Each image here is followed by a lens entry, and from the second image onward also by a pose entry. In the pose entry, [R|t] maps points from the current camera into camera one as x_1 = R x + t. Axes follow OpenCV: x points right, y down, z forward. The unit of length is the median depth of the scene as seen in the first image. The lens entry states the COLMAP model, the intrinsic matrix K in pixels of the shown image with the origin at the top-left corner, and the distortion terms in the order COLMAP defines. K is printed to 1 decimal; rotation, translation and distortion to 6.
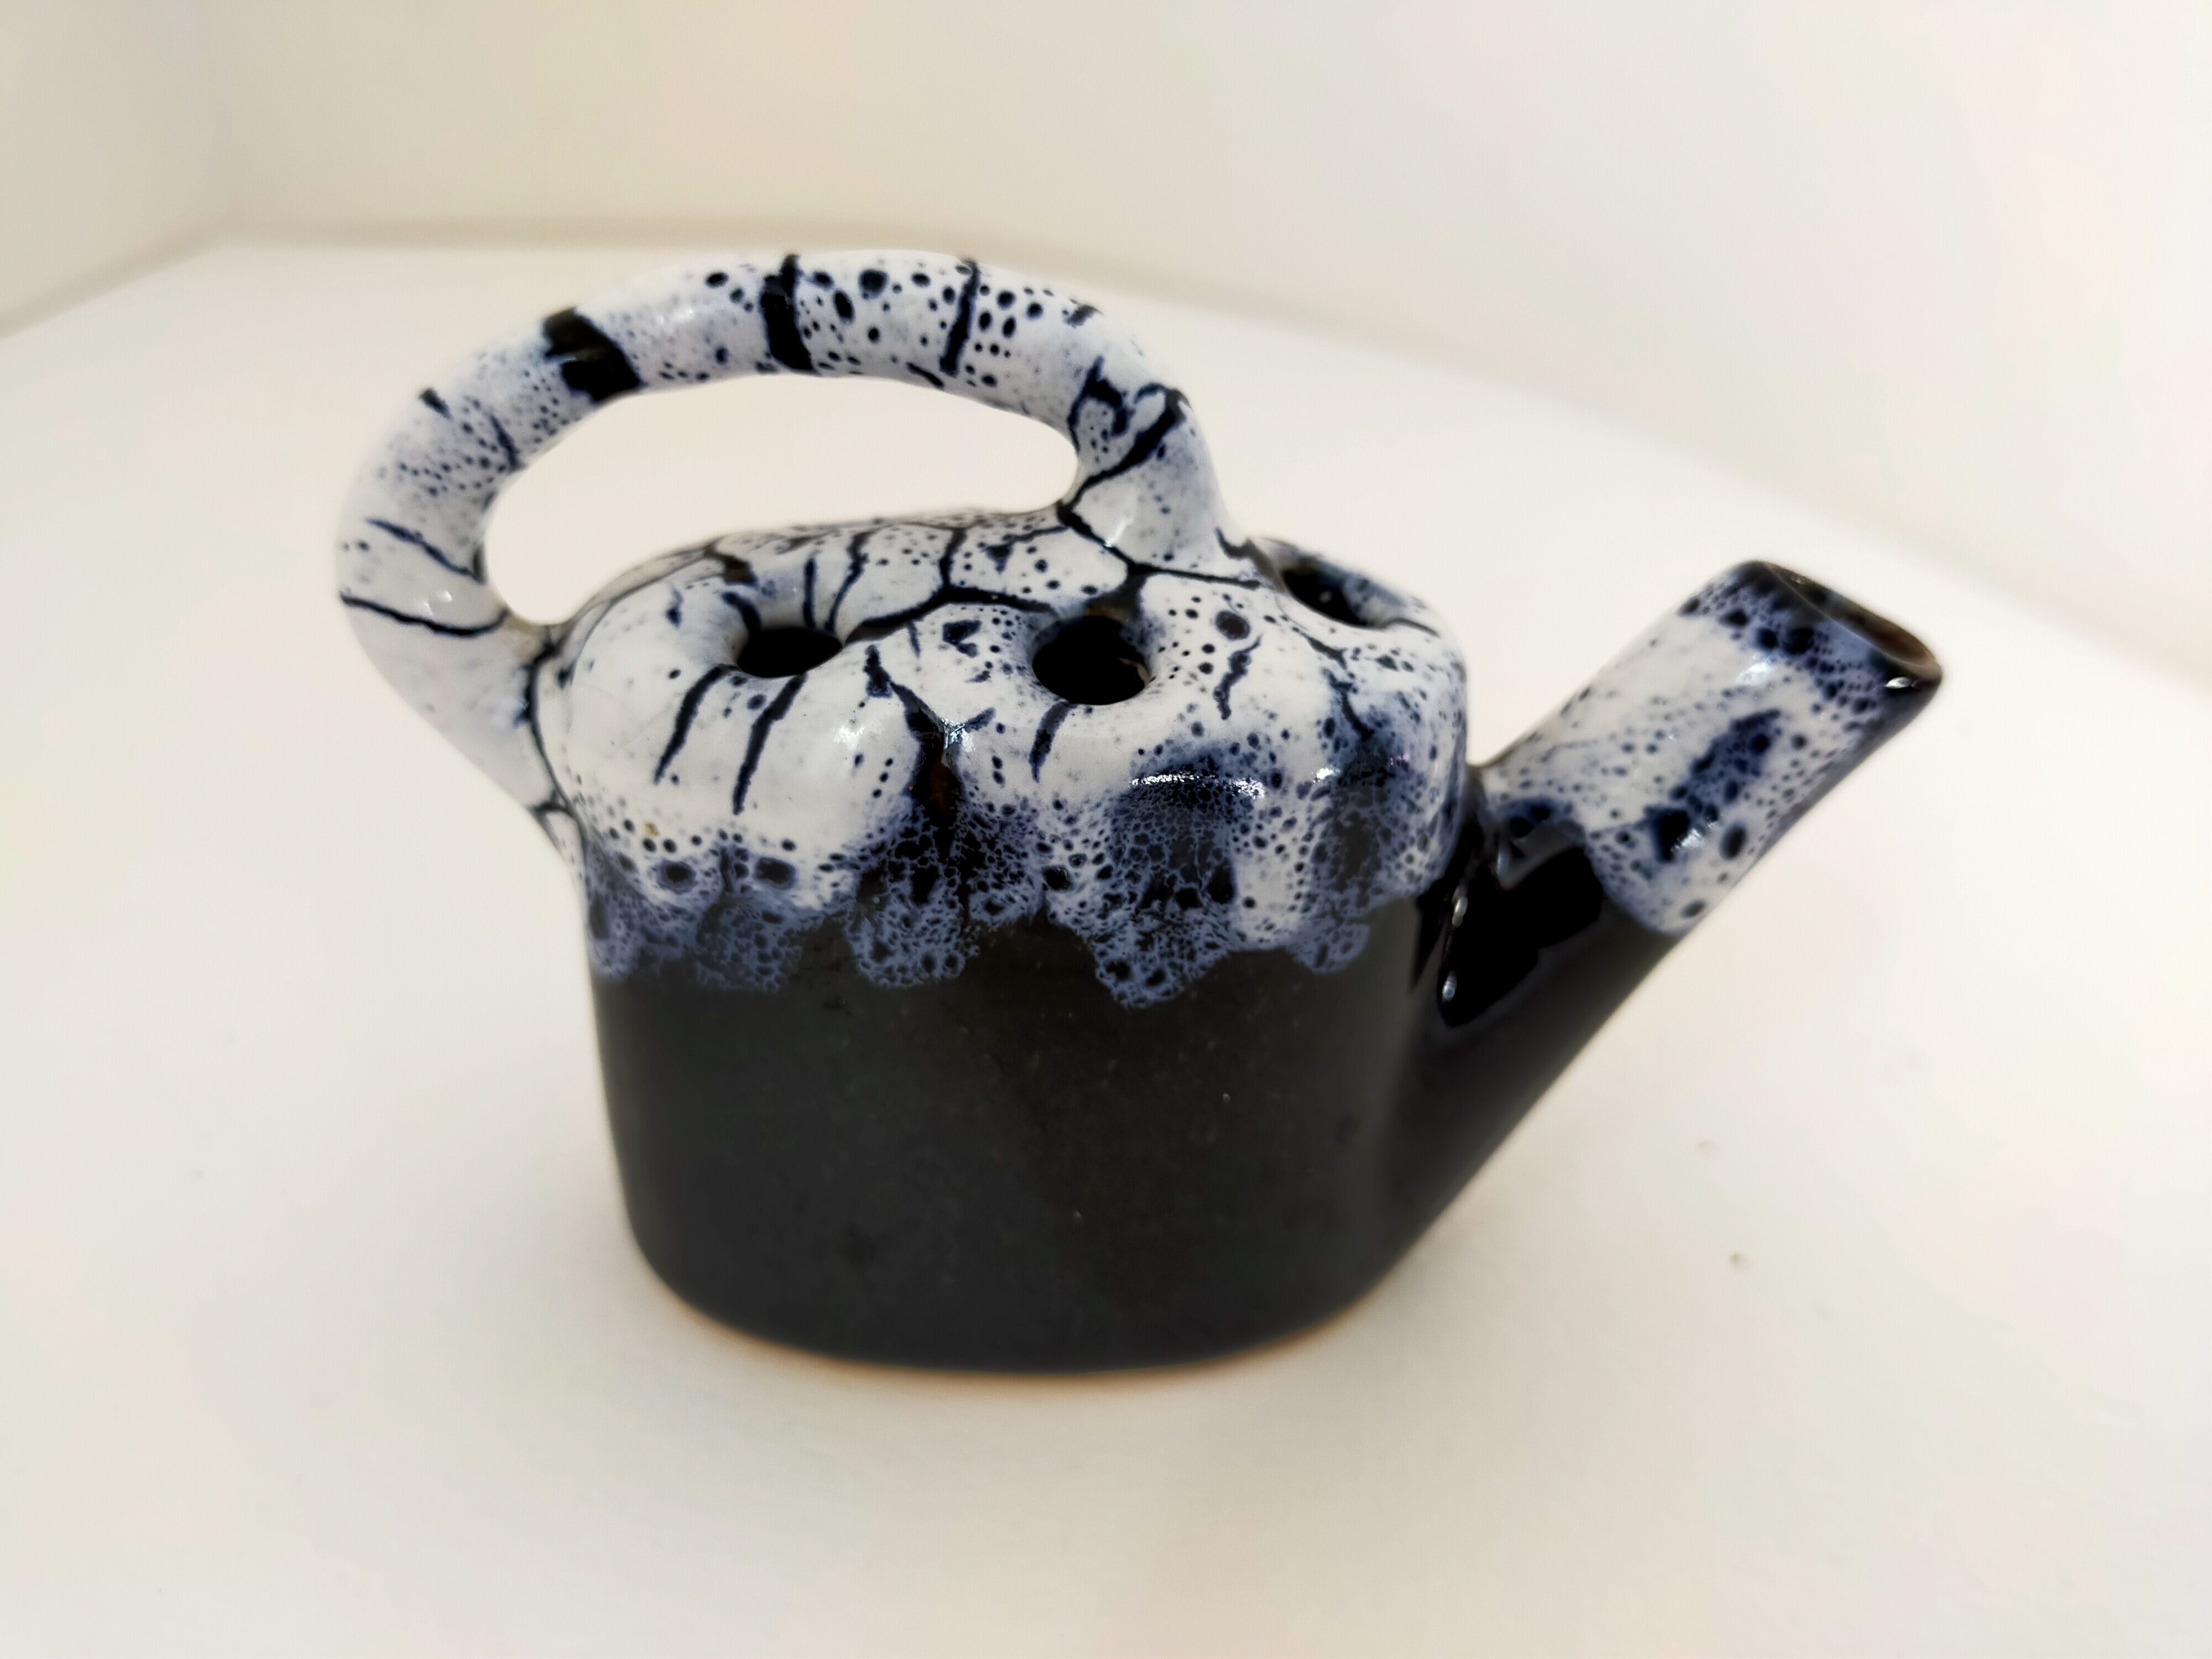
lens RADIAL K [[1718.8, 0, 1109.0], [0, 1718.8, 850.2], [0, 0, 1]] dist [0.109952, -0.328933]
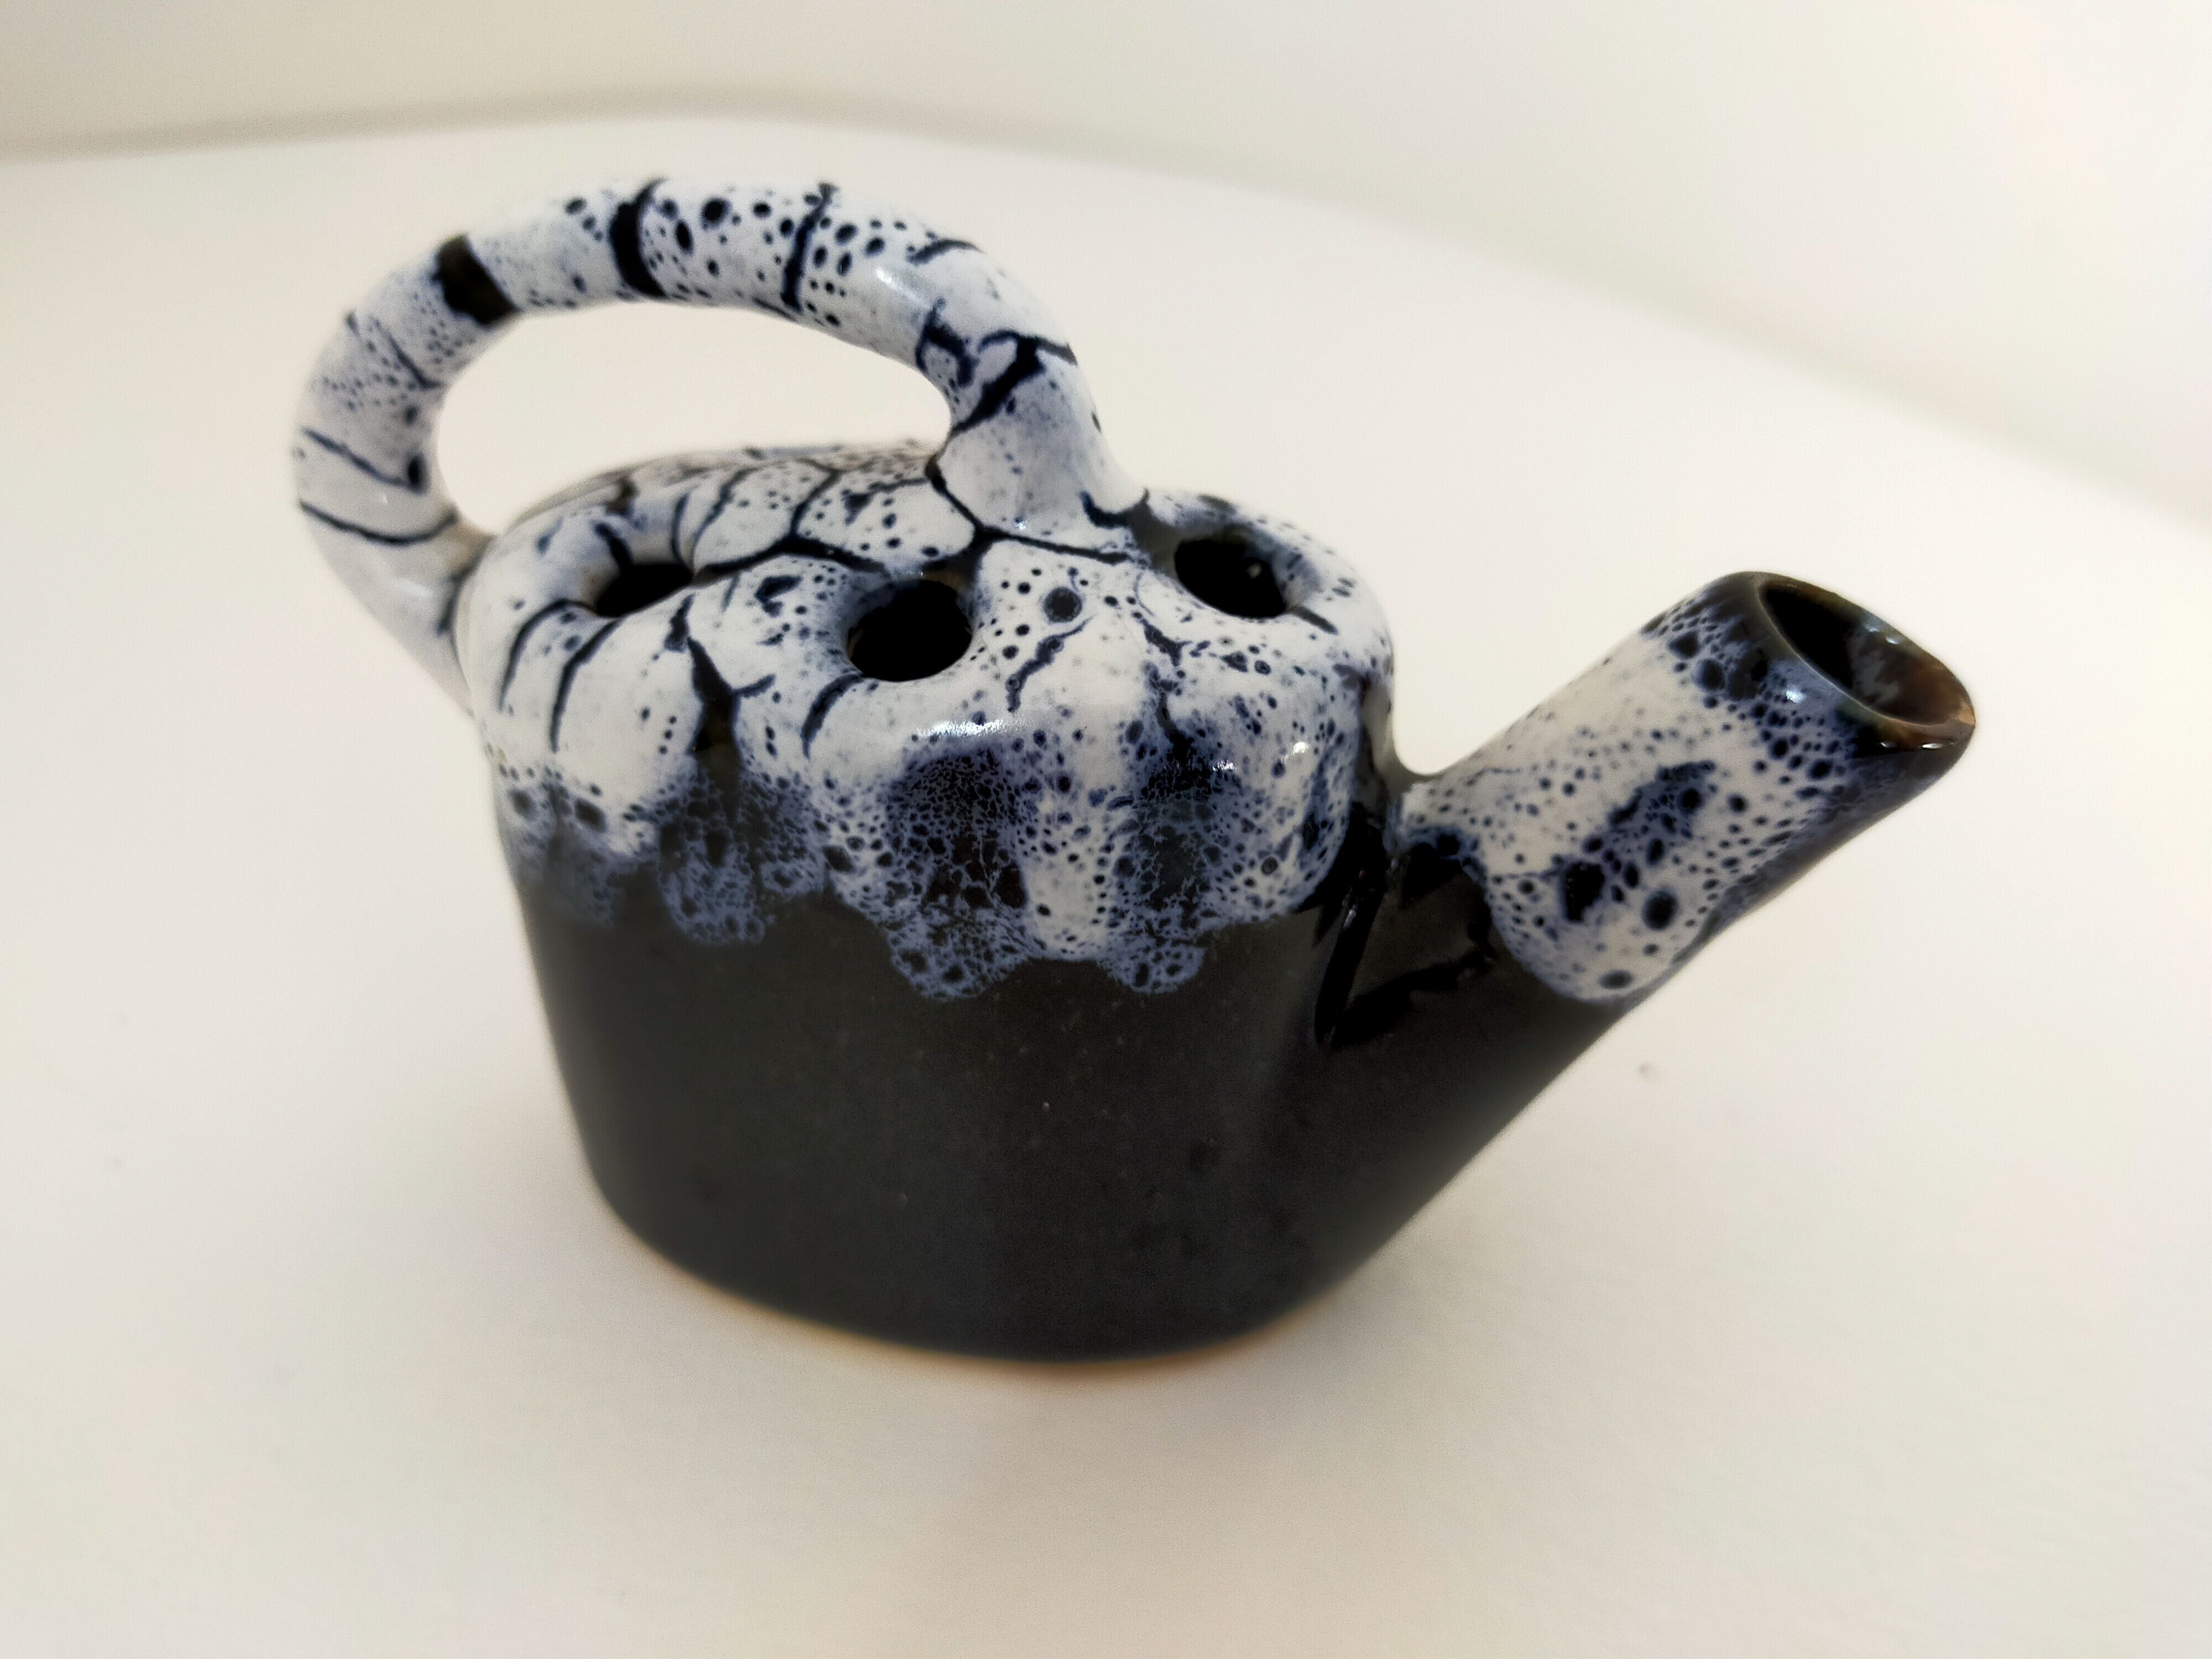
lens RADIAL K [[1749.3, 0, 1102.4], [0, 1749.3, 841.9], [0, 0, 1]] dist [0.109808, -0.351198]
pose [[0.948953, 0.128233, -0.288174, 0.375733], [-0.105762, 0.990098, 0.092306, -0.095116], [0.297158, -0.057117, 0.953119, 0.120103]]
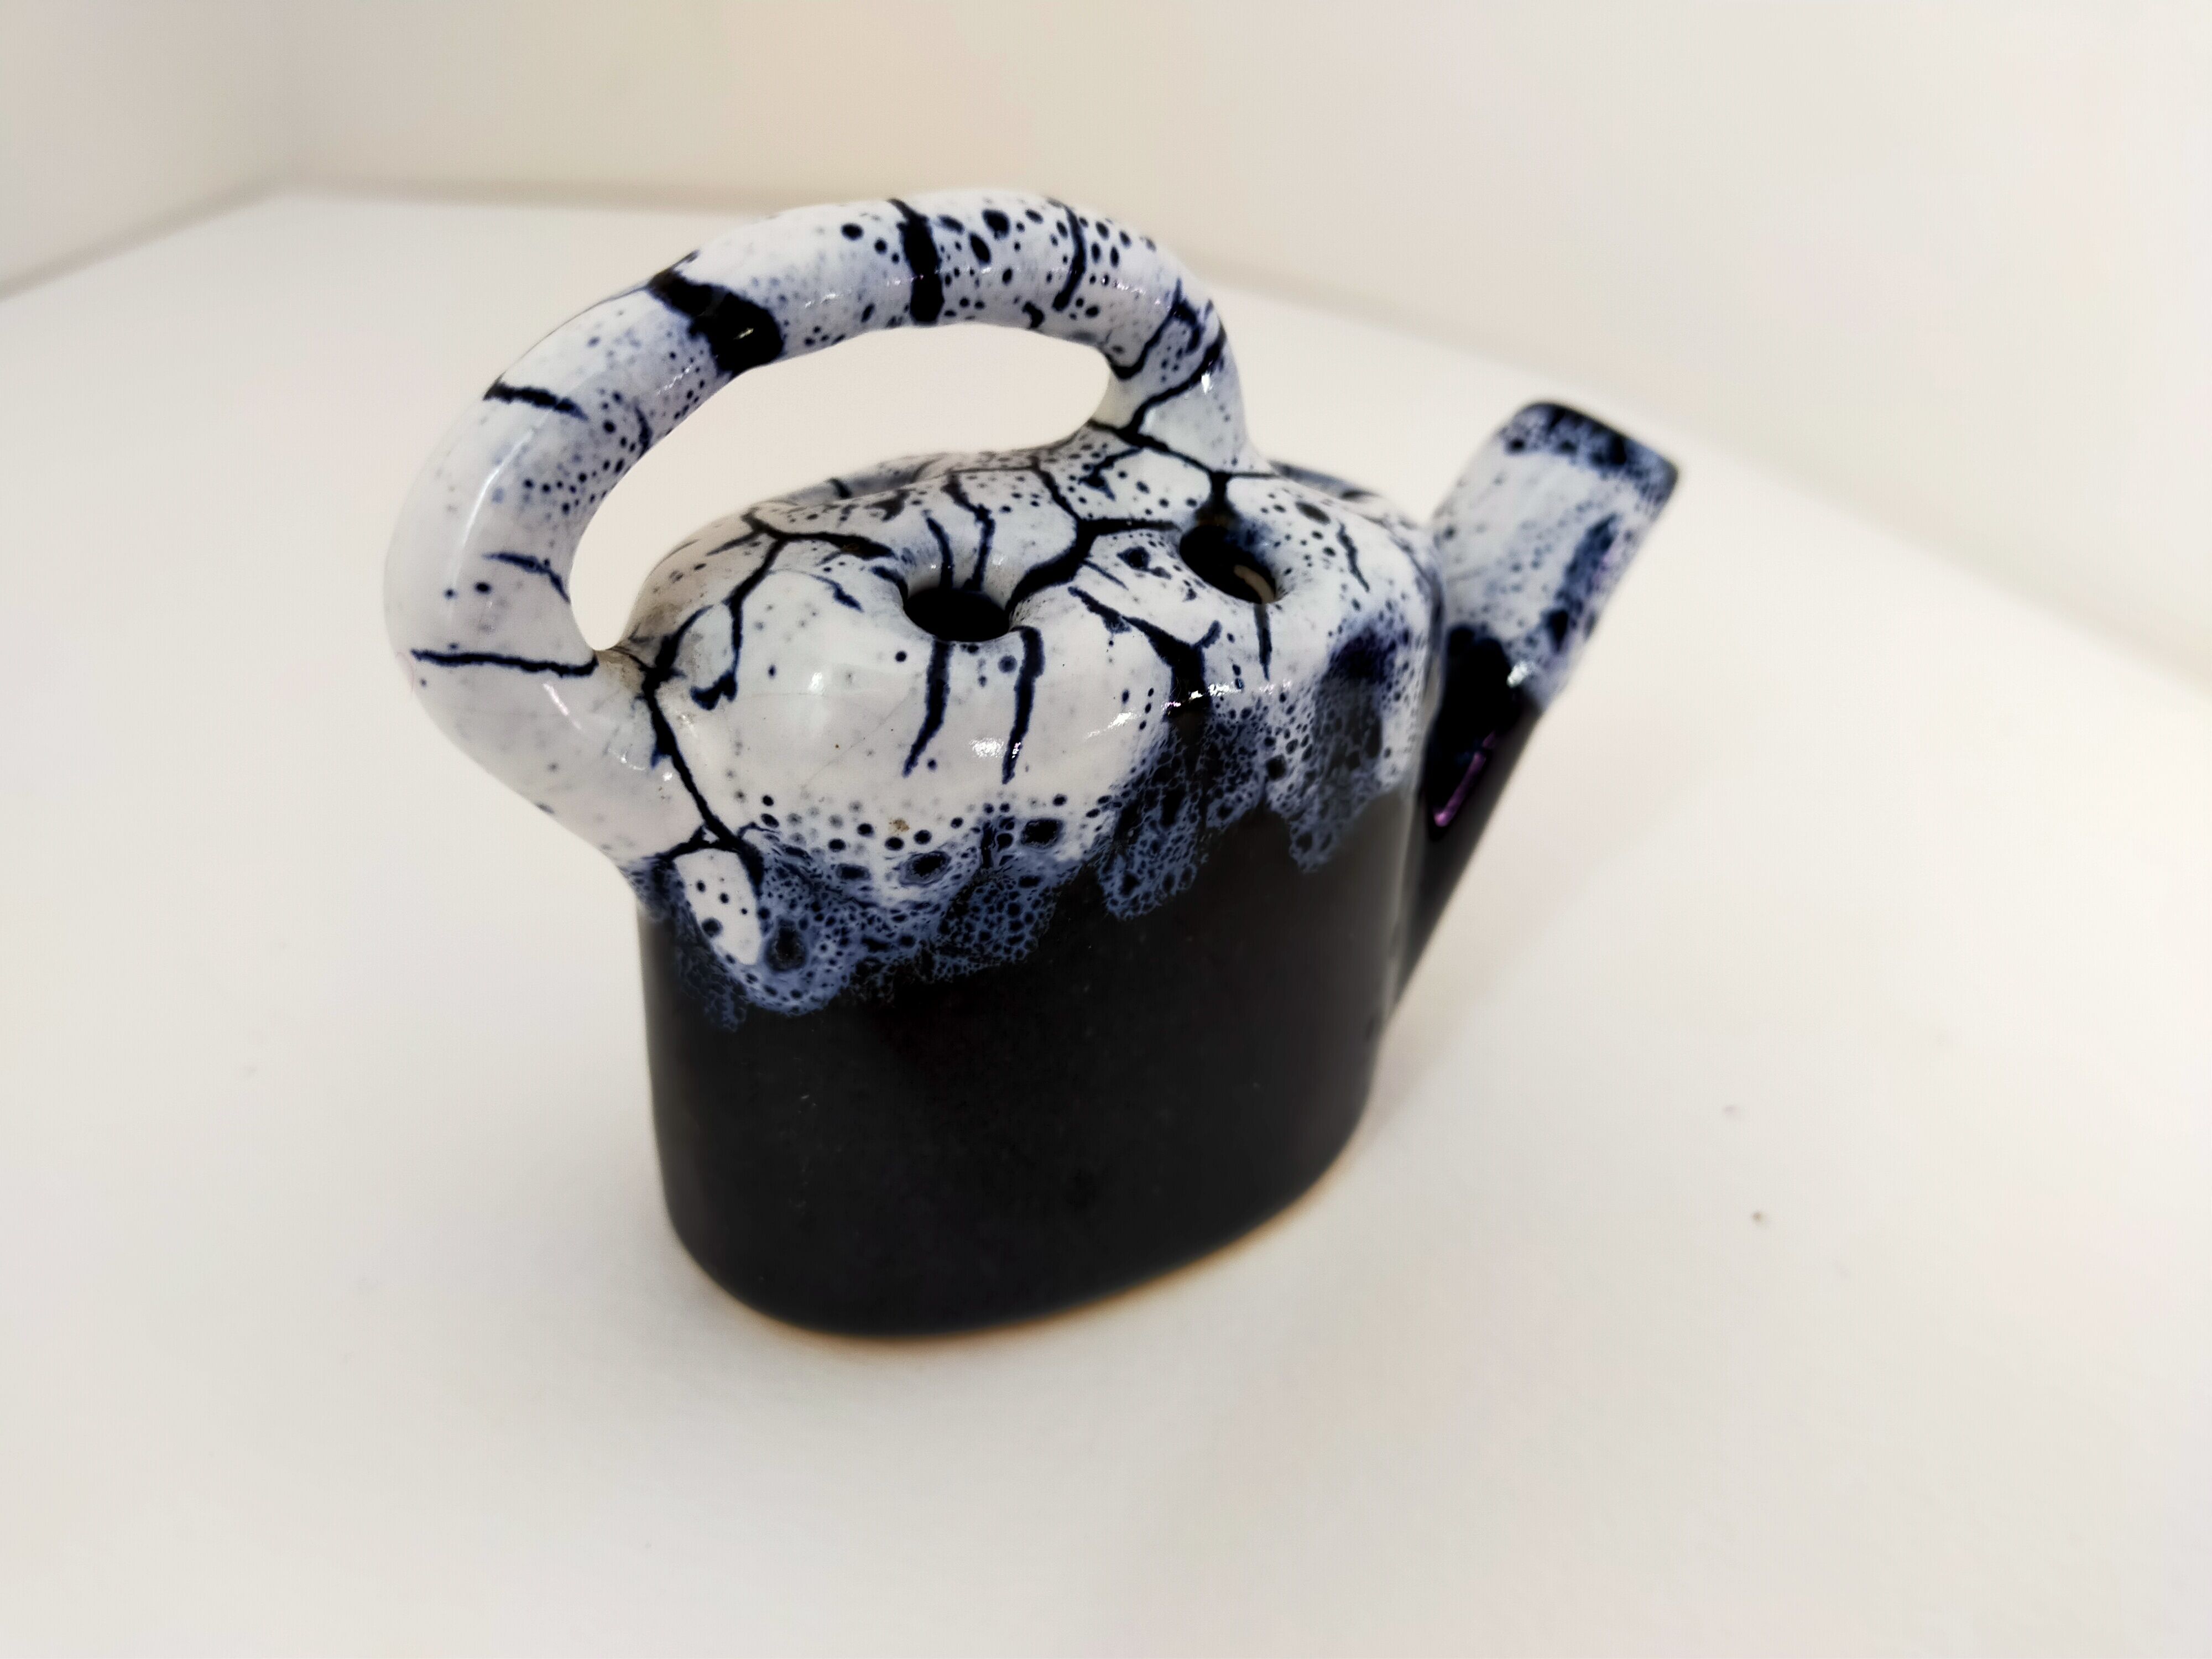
lens RADIAL K [[1767.1, 0, 1136.5], [0, 1767.1, 868.5], [0, 0, 1]] dist [0.053096, -0.000114]
pose [[0.801537, -0.266807, 0.535119, -0.689591], [0.244037, 0.962971, 0.114597, -0.069171], [-0.545879, 0.038735, 0.836968, 0.123187]]
